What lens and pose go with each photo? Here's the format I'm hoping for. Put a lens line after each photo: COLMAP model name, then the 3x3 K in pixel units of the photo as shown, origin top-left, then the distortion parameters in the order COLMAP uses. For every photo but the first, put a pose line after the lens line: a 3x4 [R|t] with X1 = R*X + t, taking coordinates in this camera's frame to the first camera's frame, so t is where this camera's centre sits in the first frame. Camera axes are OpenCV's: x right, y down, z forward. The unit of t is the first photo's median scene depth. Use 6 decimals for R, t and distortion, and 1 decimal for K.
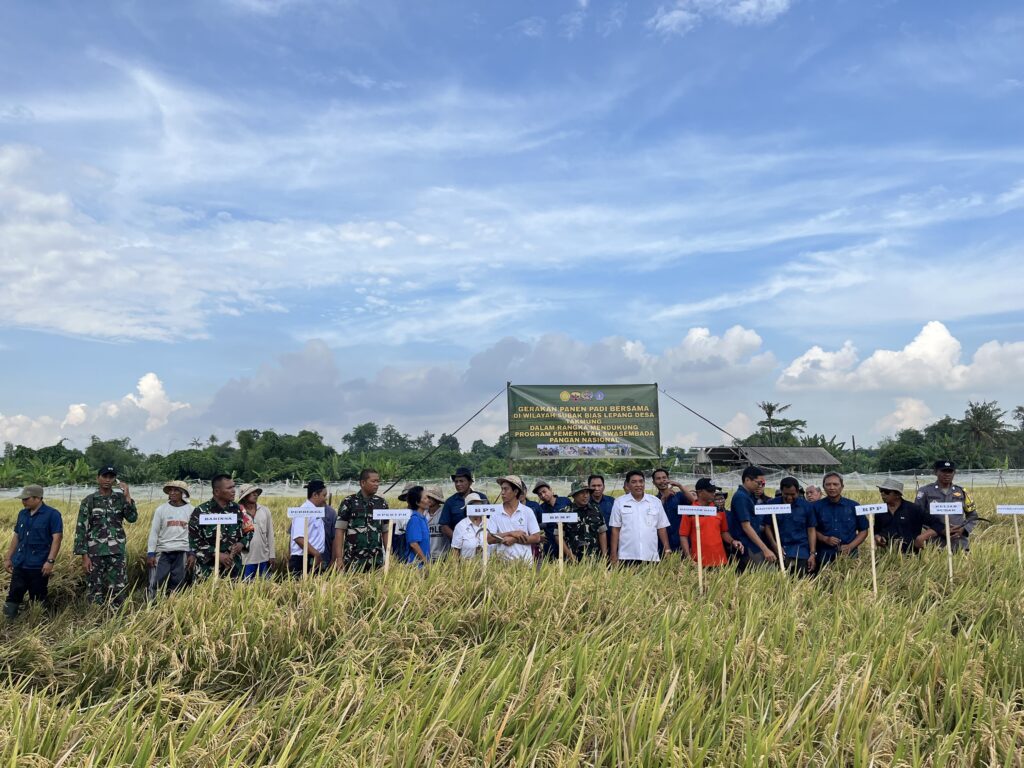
lens RADIAL K [[786.8, 0, 509.0], [0, 786.8, 407.6], [0, 0, 1]] dist [0.014379, -0.001533]
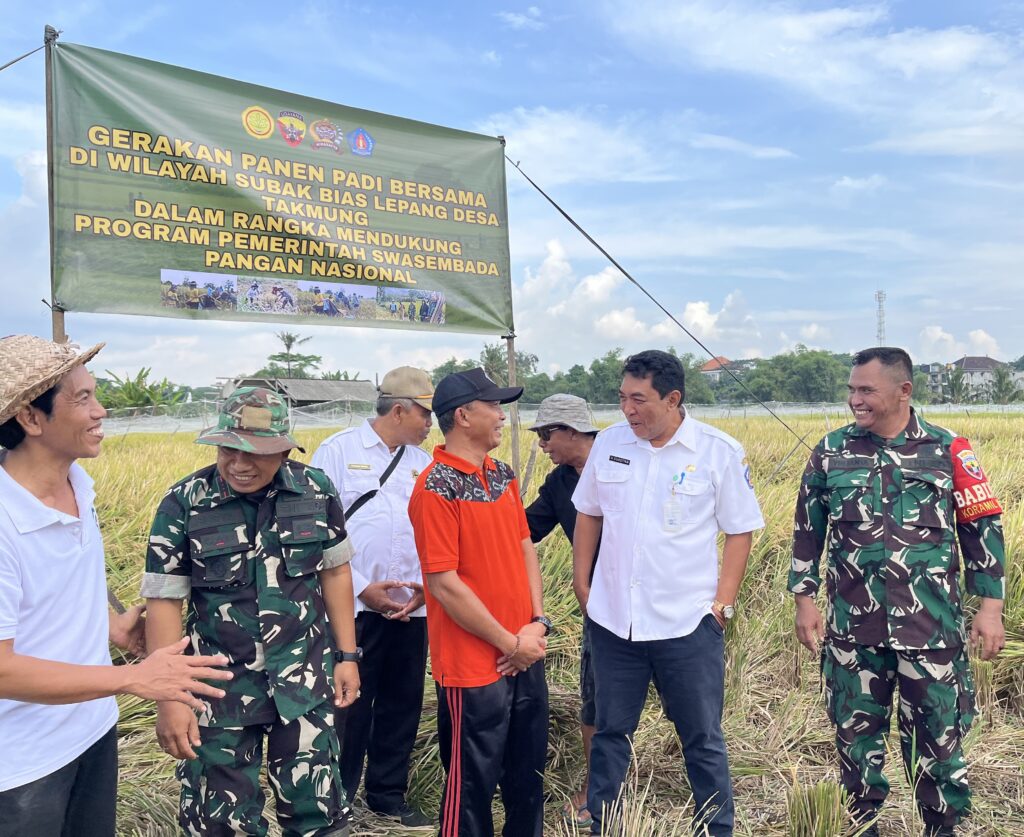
lens RADIAL K [[846.2, 0, 547.5], [0, 846.2, 416.3], [0, 0, 1]] dist [0.029480, -0.007394]
pose [[0.803203, -0.000682, 0.595705, -0.038976], [-0.050213, 0.996363, 0.068843, 0.073385], [-0.593585, -0.085207, 0.800248, 0.650708]]
